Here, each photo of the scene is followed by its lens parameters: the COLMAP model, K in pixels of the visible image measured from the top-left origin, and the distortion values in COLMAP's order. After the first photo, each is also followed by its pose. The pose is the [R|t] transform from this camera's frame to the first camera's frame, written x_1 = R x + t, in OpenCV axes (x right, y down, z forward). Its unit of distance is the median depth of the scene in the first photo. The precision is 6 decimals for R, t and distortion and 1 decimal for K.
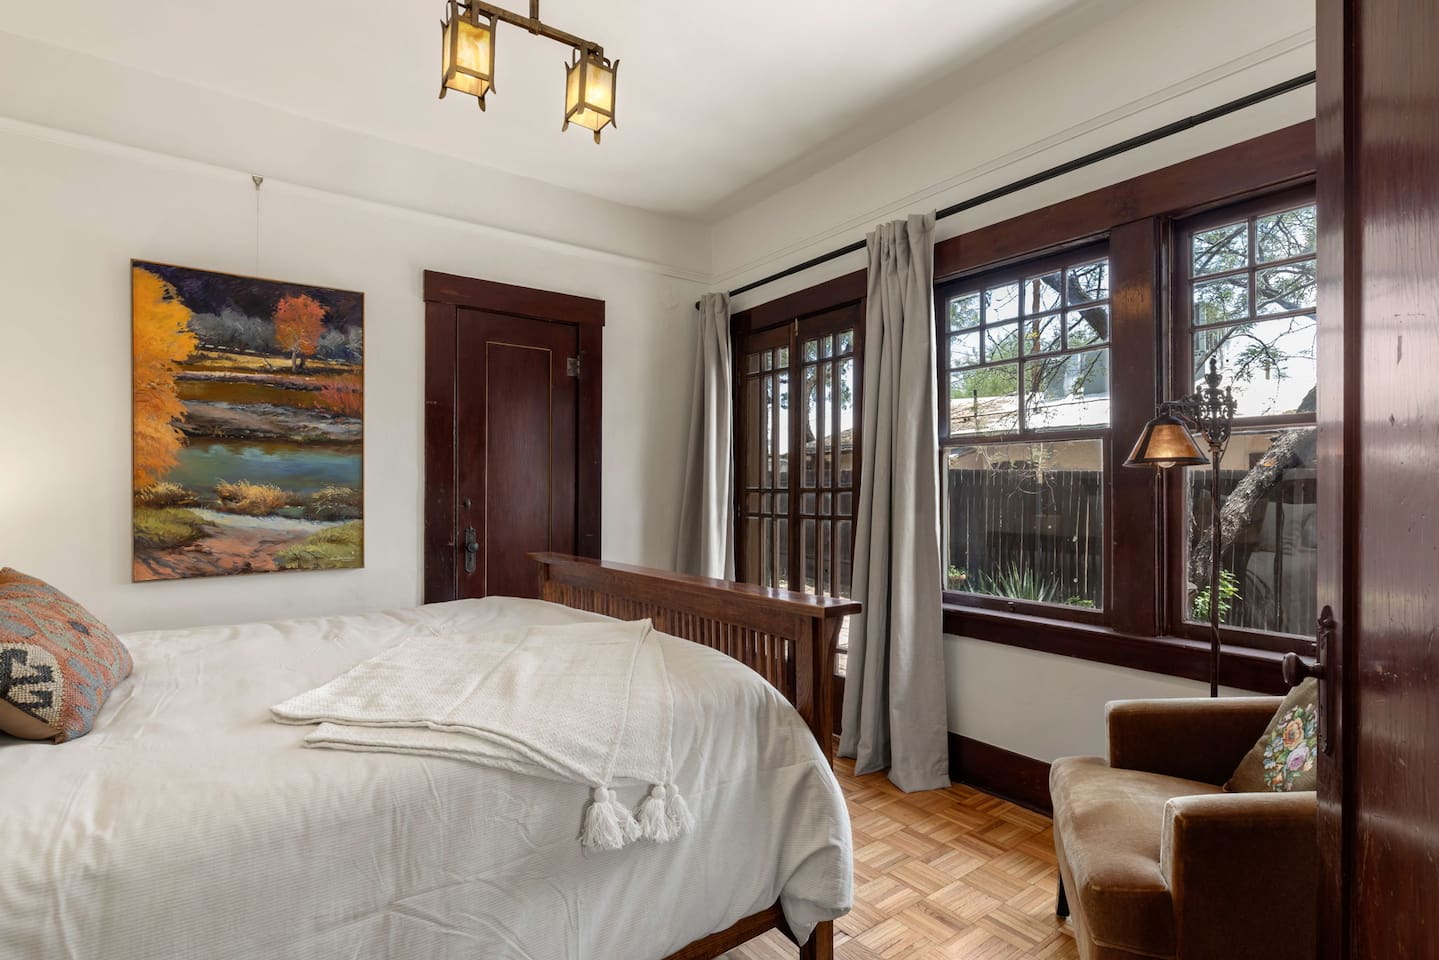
lens RADIAL K [[657.2, 0, 720.0], [0, 657.2, 486.3], [0, 0, 1]] dist [-0.001149, -0.000117]
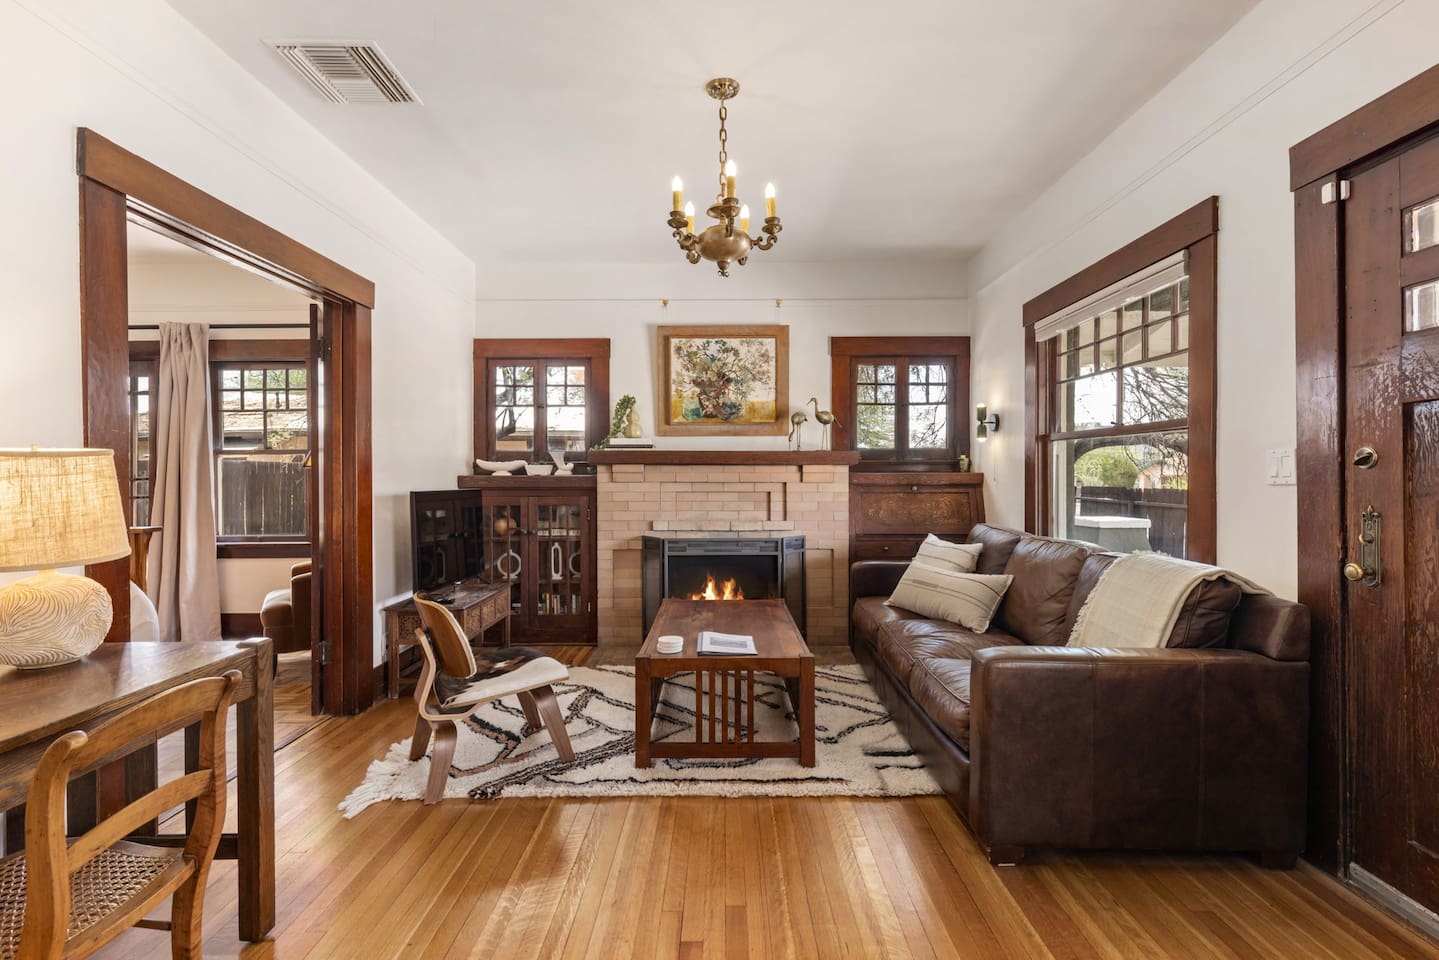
lens RADIAL K [[657.2, 0, 721.9], [0, 657.2, 482.9], [0, 0, 1]] dist [-0.001149, -0.000117]
pose [[0.597013, -0.010322, 0.802165, -0.273979], [0.000420, 0.999921, 0.012554, -0.005978], [-0.802231, -0.007158, 0.596971, -1.175967]]
